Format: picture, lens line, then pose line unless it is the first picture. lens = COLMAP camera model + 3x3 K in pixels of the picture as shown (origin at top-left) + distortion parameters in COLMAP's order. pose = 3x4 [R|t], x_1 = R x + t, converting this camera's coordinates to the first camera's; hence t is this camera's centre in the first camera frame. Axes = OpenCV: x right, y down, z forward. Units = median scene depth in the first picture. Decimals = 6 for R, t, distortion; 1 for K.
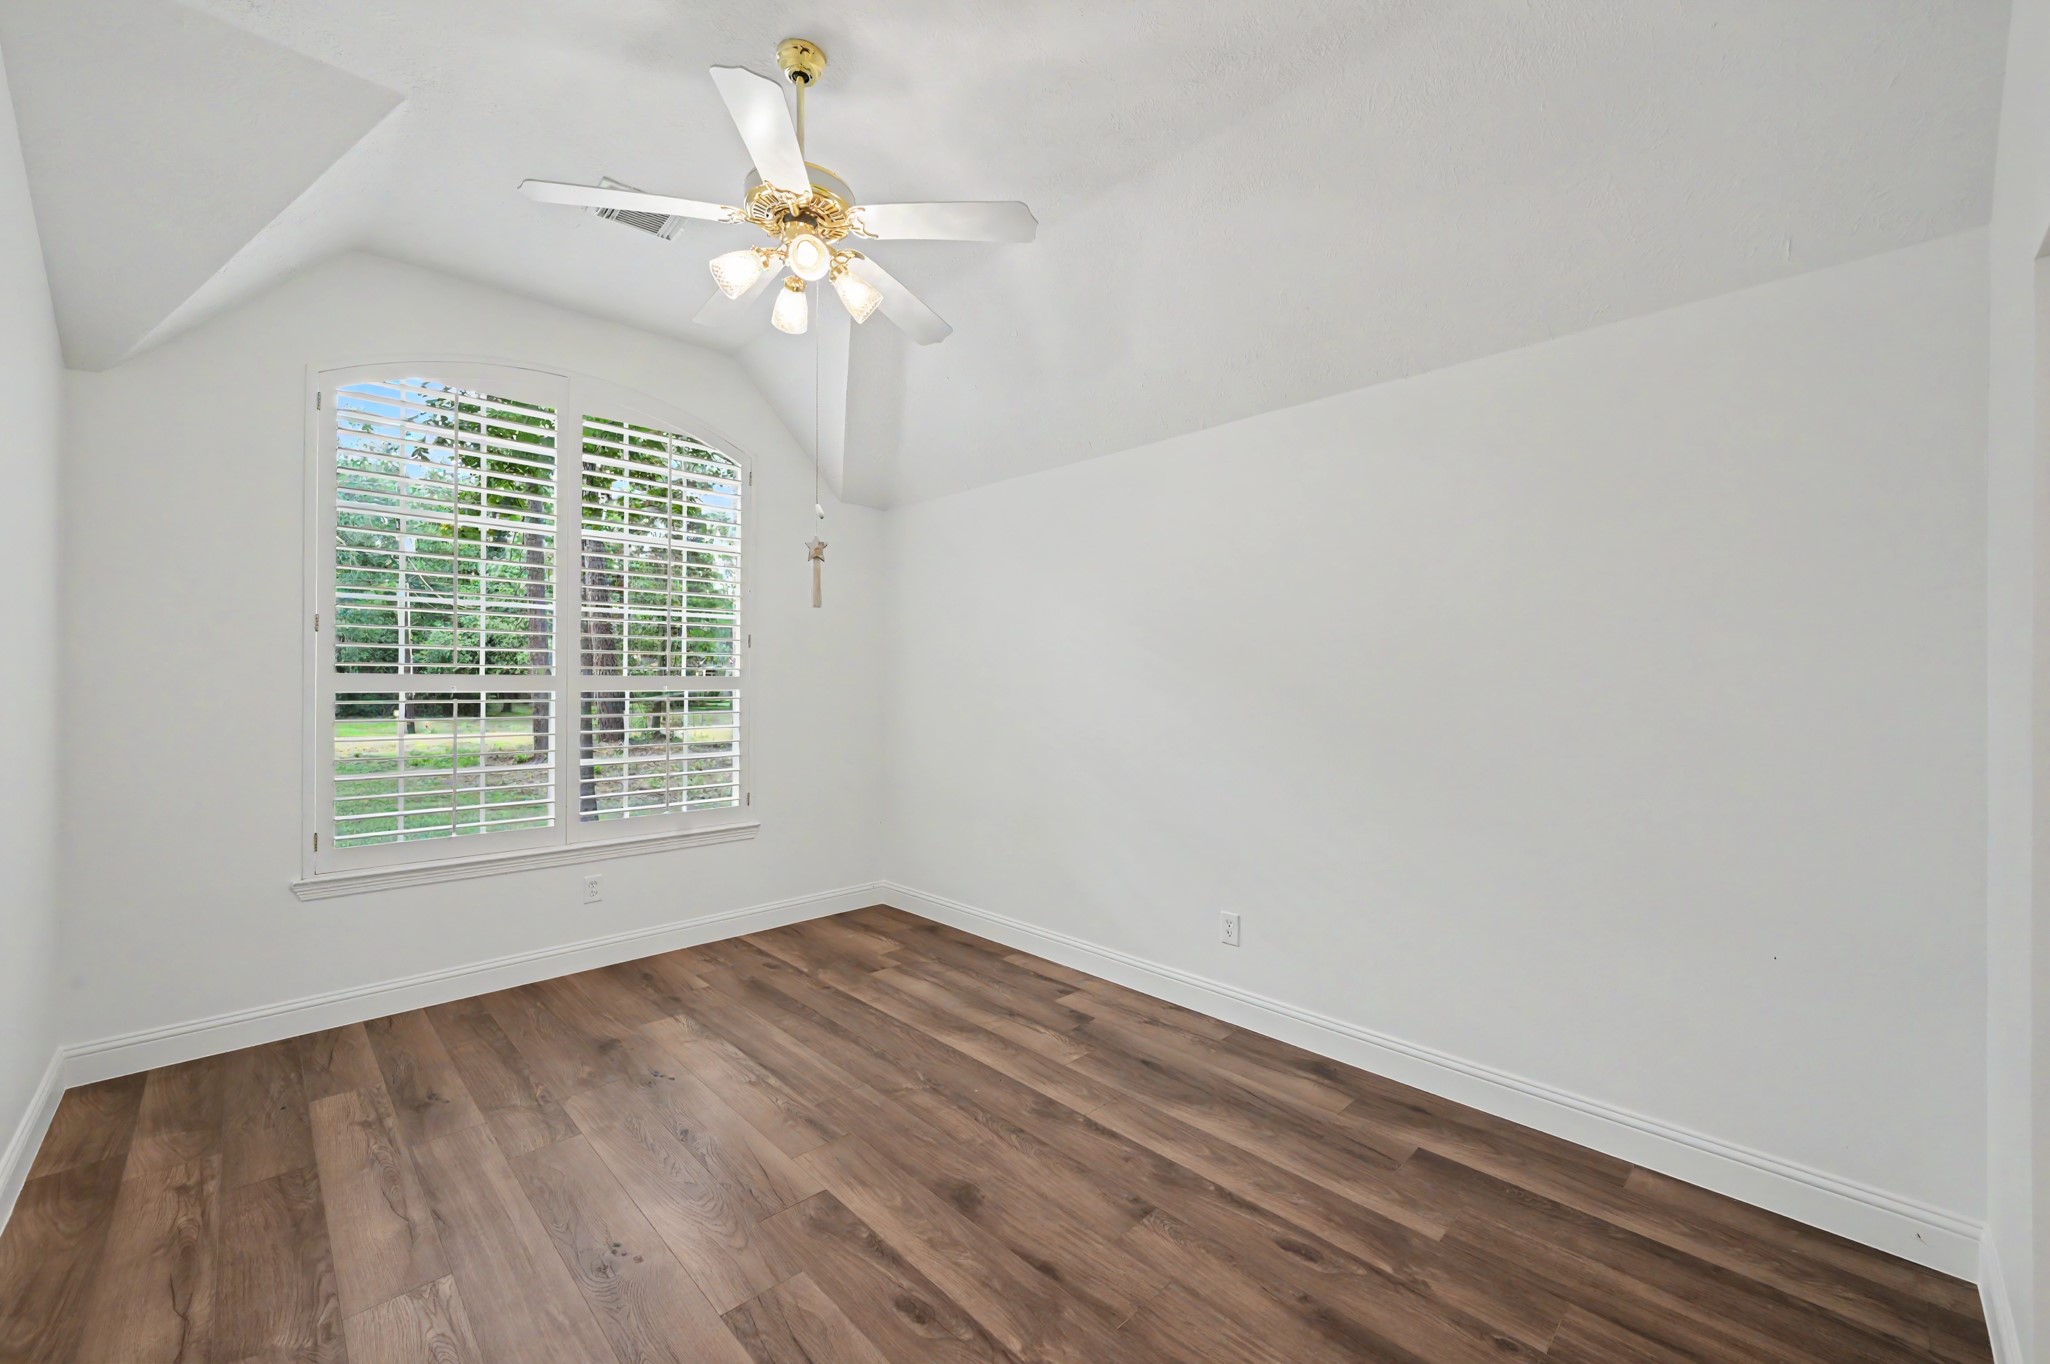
lens RADIAL K [[820.3, 0, 1026.3], [0, 820.3, 679.7], [0, 0, 1]] dist [-0.004187, 0.000702]
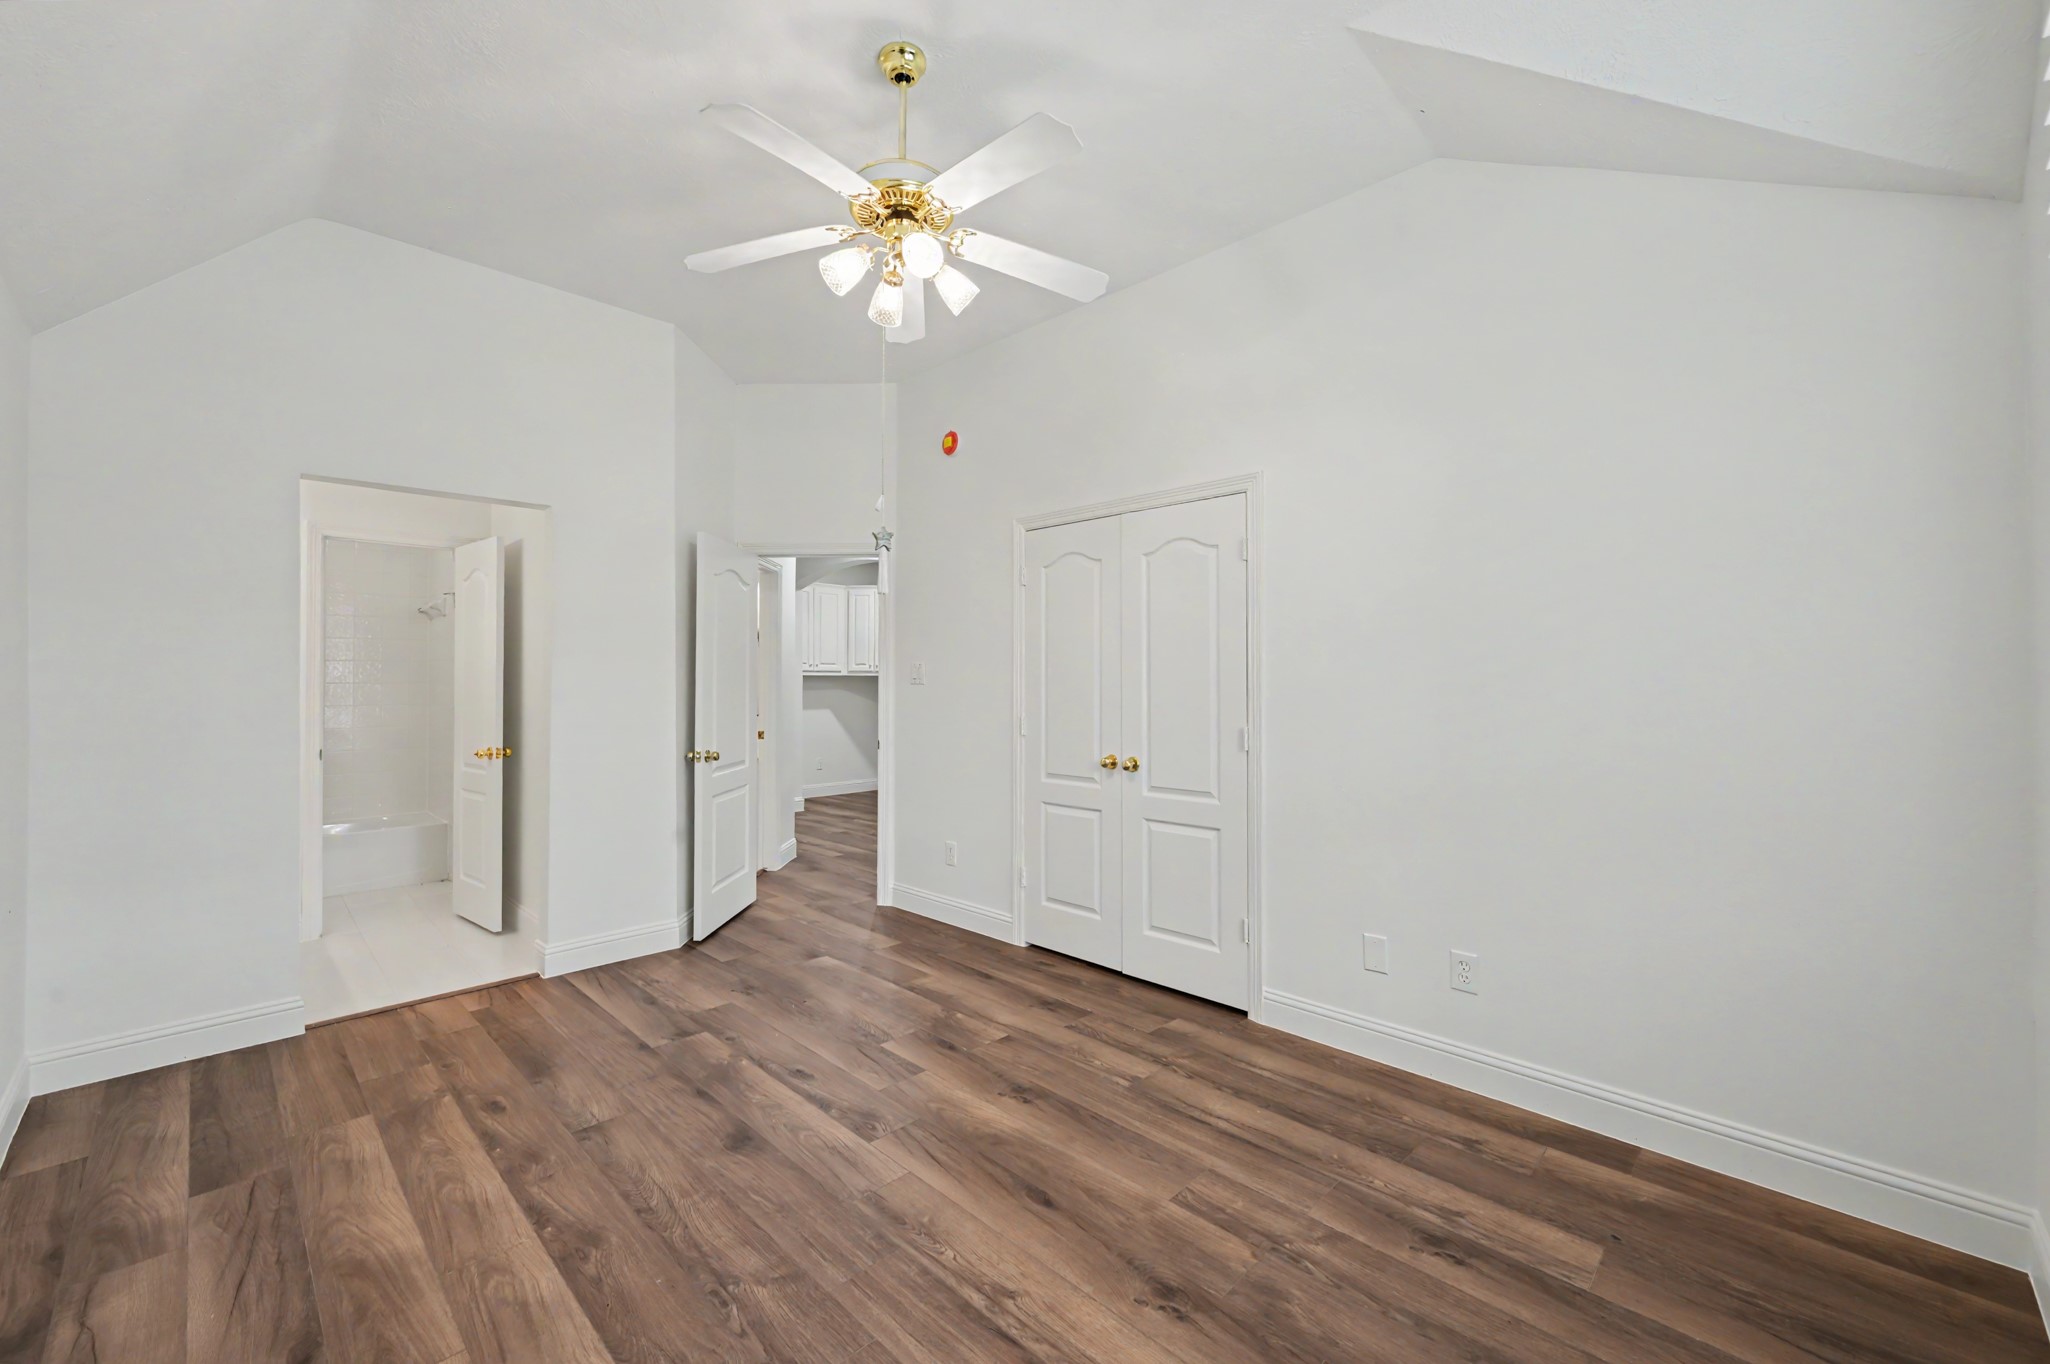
lens RADIAL K [[820.3, 0, 1025.6], [0, 820.3, 677.0], [0, 0, 1]] dist [-0.004187, 0.000702]
pose [[-0.999695, -0.003827, -0.024383, -0.381533], [-0.003634, 0.999962, -0.007939, 0.022537], [0.024412, -0.007848, -0.999671, 1.886602]]
